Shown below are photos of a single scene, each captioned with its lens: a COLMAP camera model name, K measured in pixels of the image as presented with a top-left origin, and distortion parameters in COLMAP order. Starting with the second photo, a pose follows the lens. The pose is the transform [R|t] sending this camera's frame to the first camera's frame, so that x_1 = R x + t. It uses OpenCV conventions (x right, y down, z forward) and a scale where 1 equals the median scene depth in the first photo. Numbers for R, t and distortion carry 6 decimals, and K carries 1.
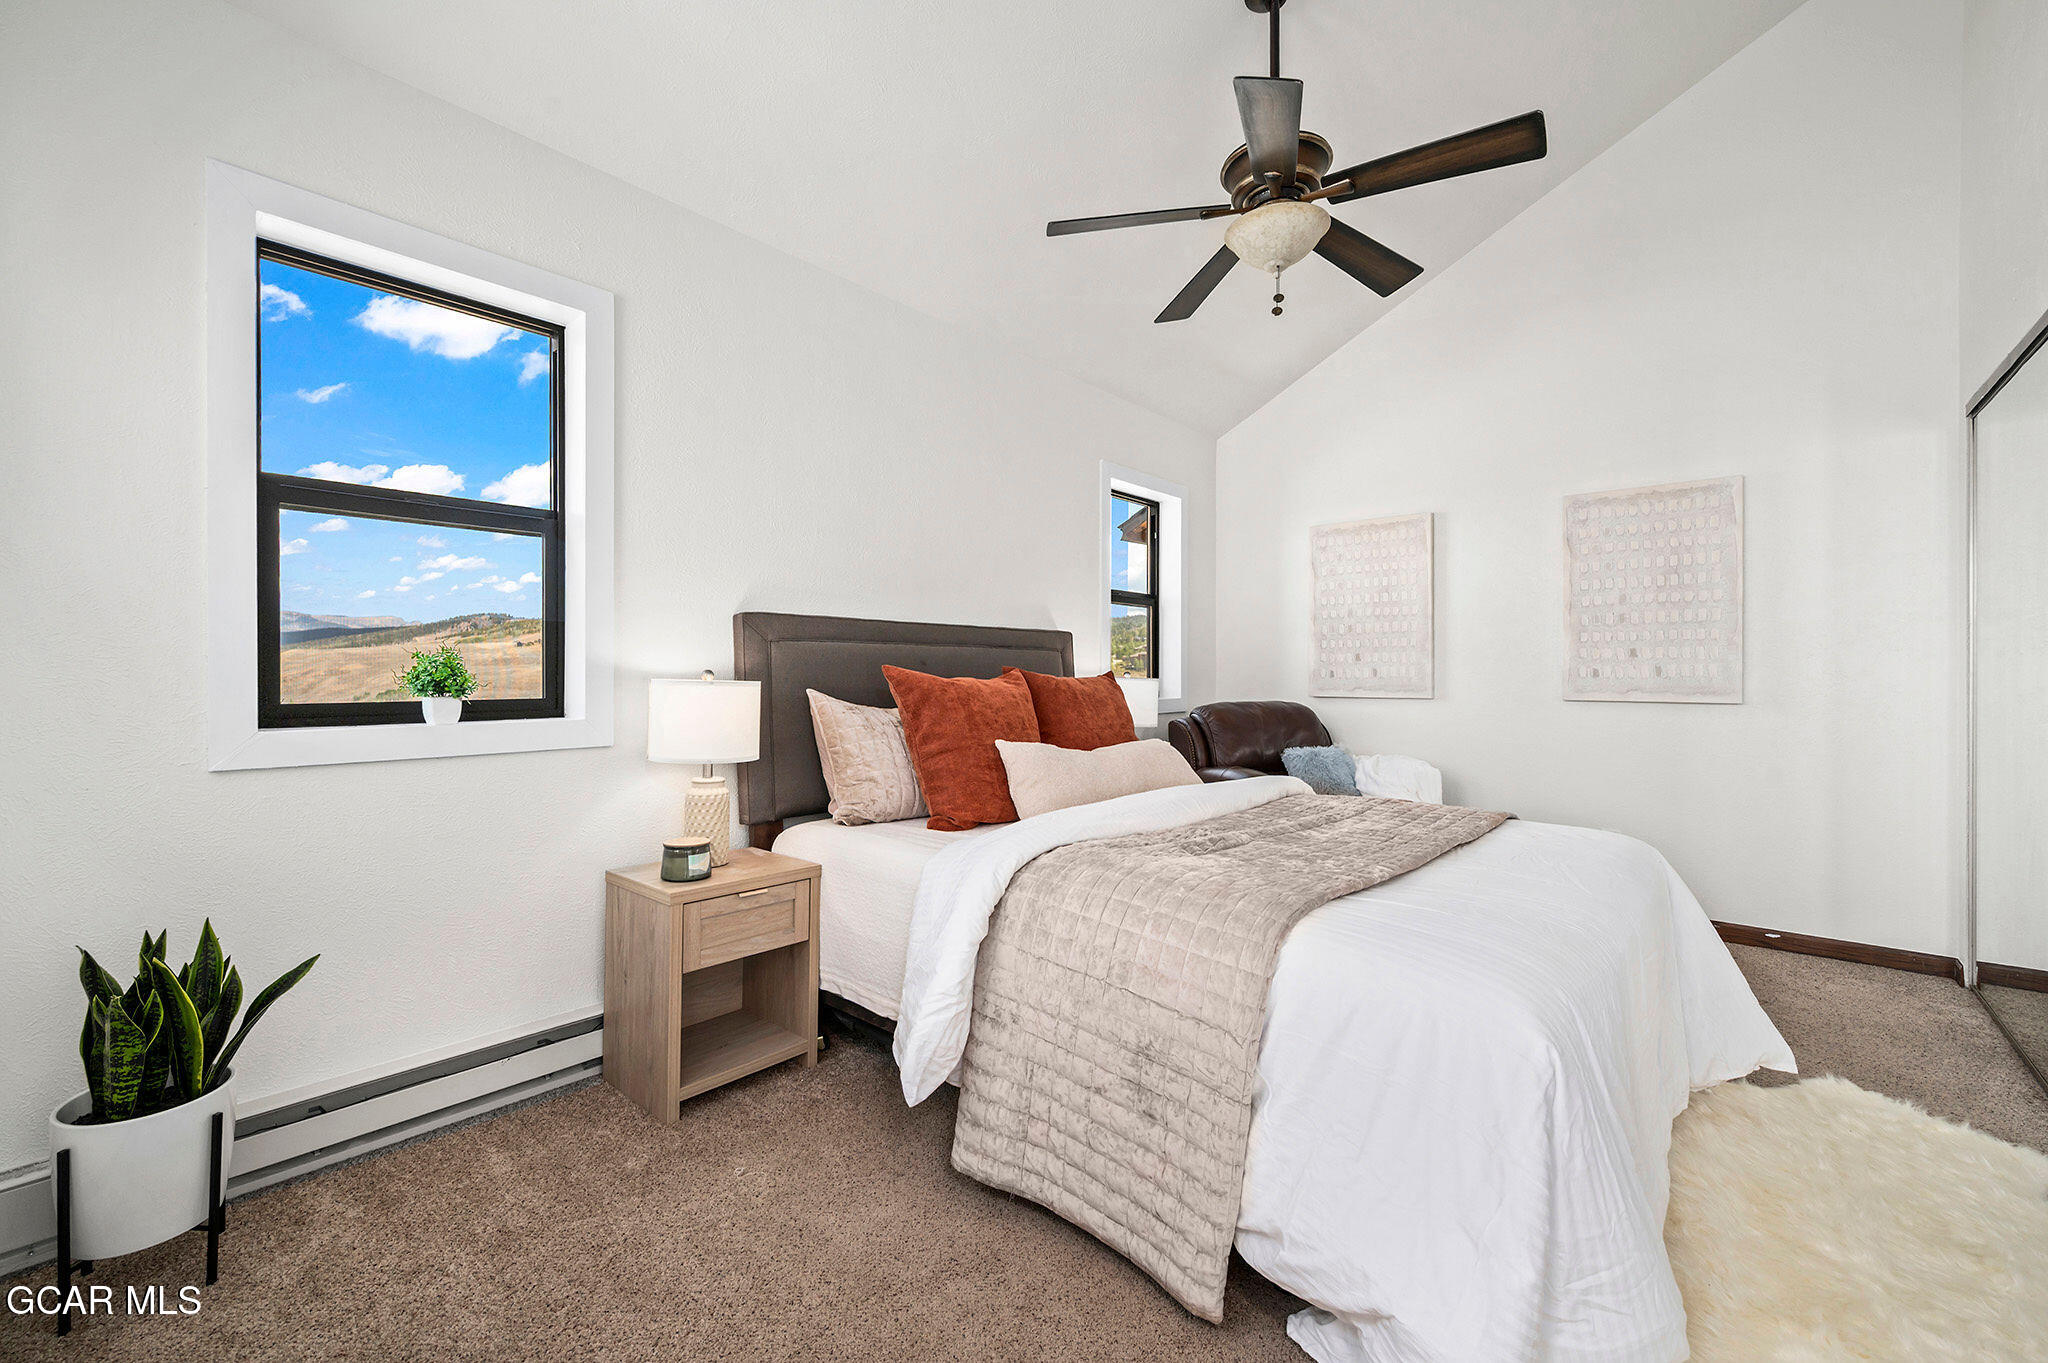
lens RADIAL K [[826.9, 0, 1024.0], [0, 826.9, 681.5], [0, 0, 1]] dist [0.000508, 0.000022]
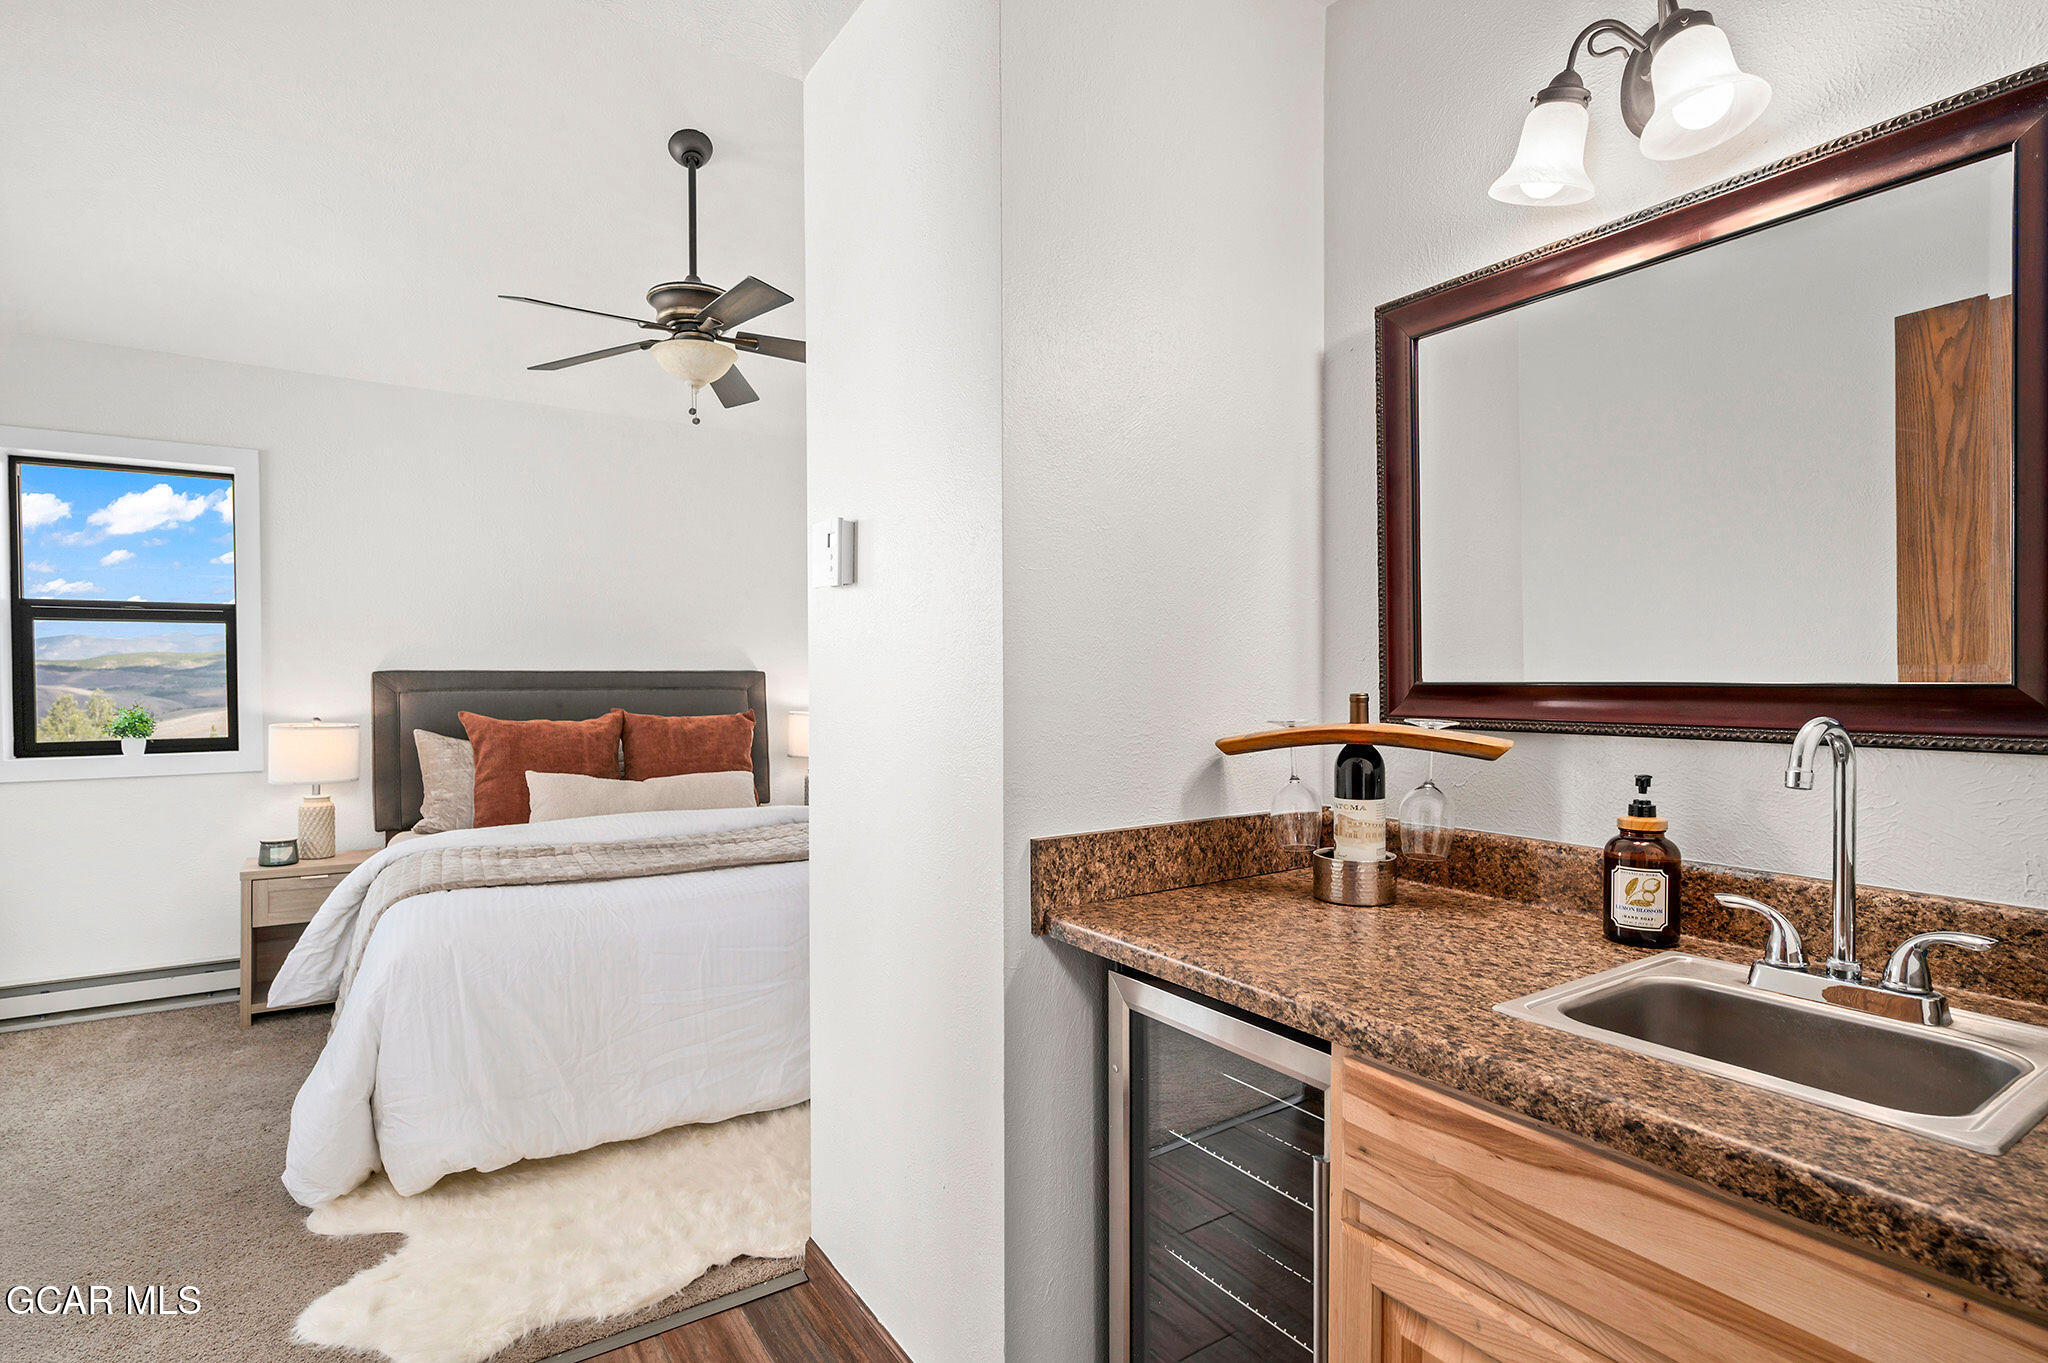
lens RADIAL K [[1014.0, 0, 1024.0], [0, 1014.0, 681.5], [0, 0, 1]] dist [-0.002280, -0.000348]
pose [[0.963581, -0.012636, -0.267120, 1.239668], [0.008550, 0.999828, -0.016453, -0.035994], [0.267282, 0.013570, 0.963523, -0.329251]]
